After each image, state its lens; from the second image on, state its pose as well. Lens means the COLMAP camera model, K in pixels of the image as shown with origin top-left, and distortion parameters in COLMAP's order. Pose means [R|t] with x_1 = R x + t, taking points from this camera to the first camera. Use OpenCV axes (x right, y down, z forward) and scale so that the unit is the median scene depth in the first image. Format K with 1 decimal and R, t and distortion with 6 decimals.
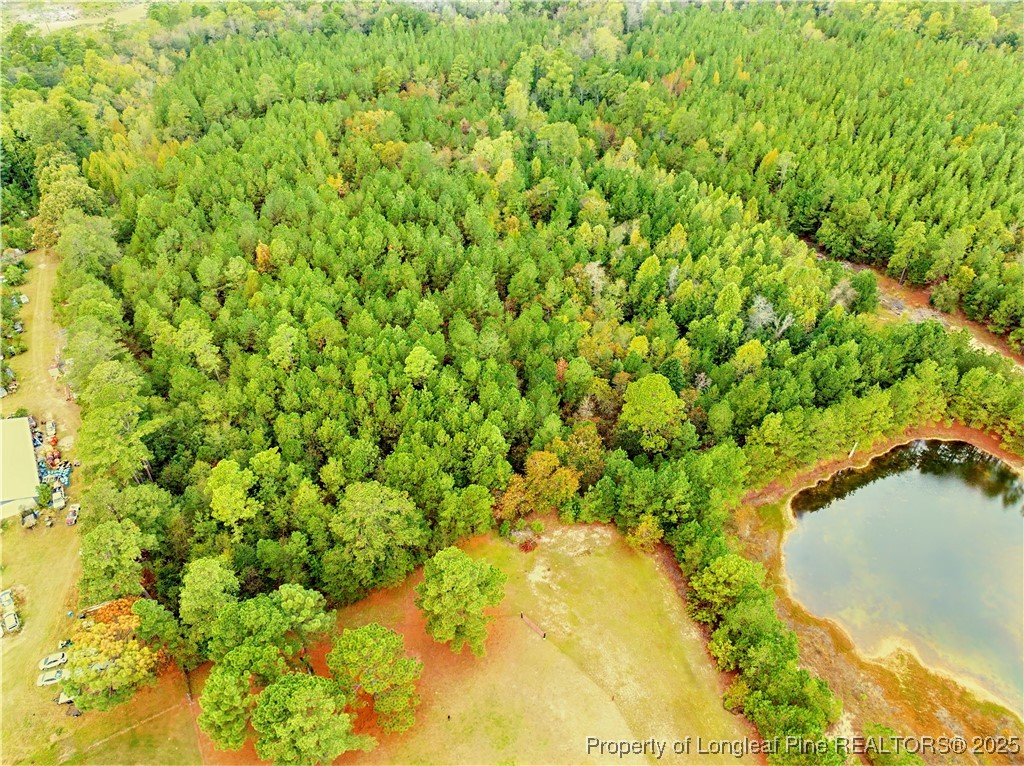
lens RADIAL K [[731.5, 0, 510.1], [0, 731.5, 381.1], [0, 0, 1]] dist [-0.067275, 0.038865]
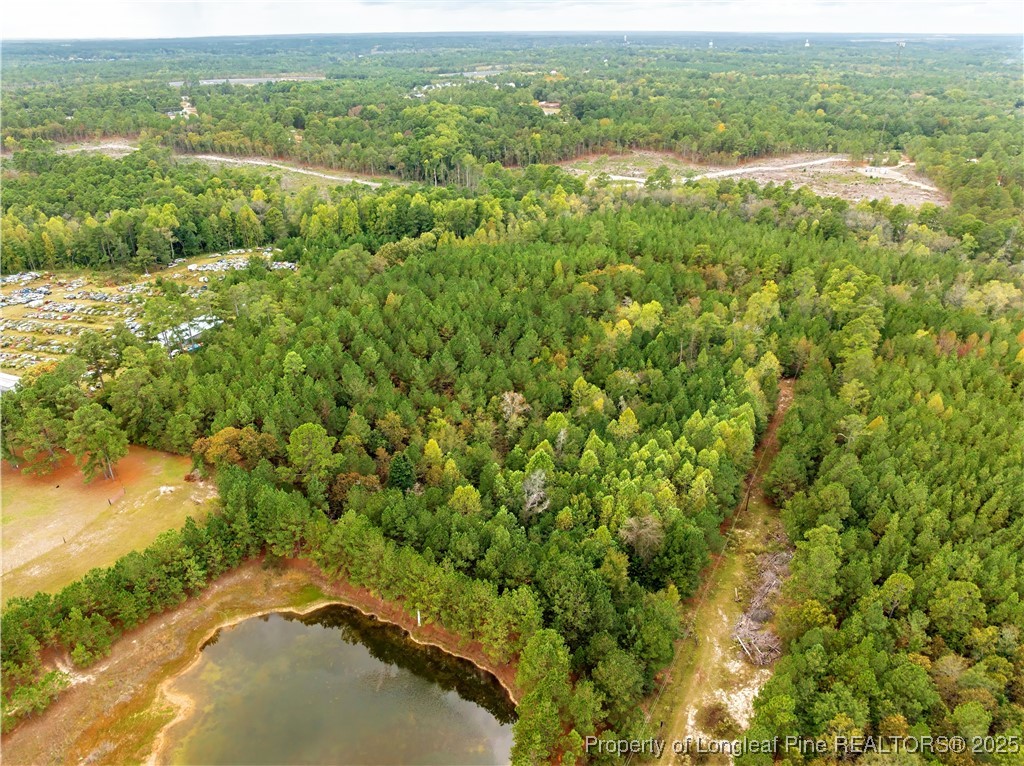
lens RADIAL K [[723.0, 0, 510.1], [0, 723.0, 387.7], [0, 0, 1]] dist [-0.052419, 0.020333]
pose [[0.553927, 0.372108, -0.744782, 1.119557], [-0.541559, 0.840488, 0.017143, -0.230115], [0.632360, 0.393847, 0.667087, 0.353085]]
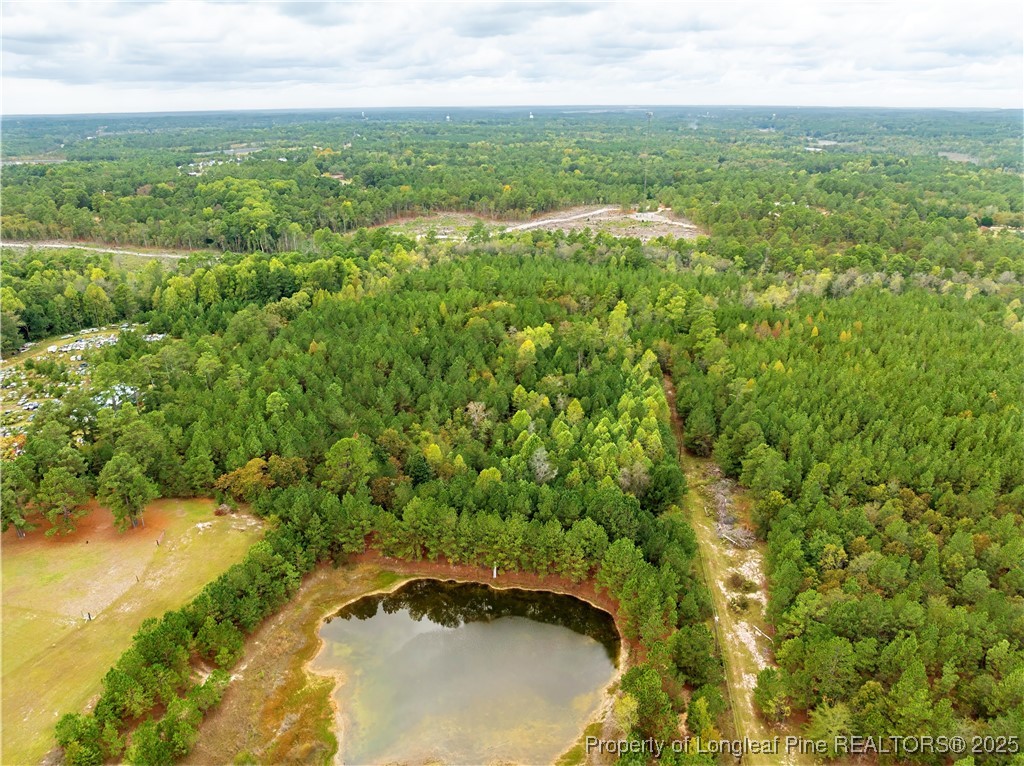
lens RADIAL K [[723.0, 0, 510.1], [0, 723.0, 387.7], [0, 0, 1]] dist [-0.052419, 0.020333]
pose [[0.802154, 0.215349, -0.556933, 1.059895], [-0.386170, 0.898488, -0.208786, 0.066343], [0.455435, 0.382550, 0.803887, 0.012411]]
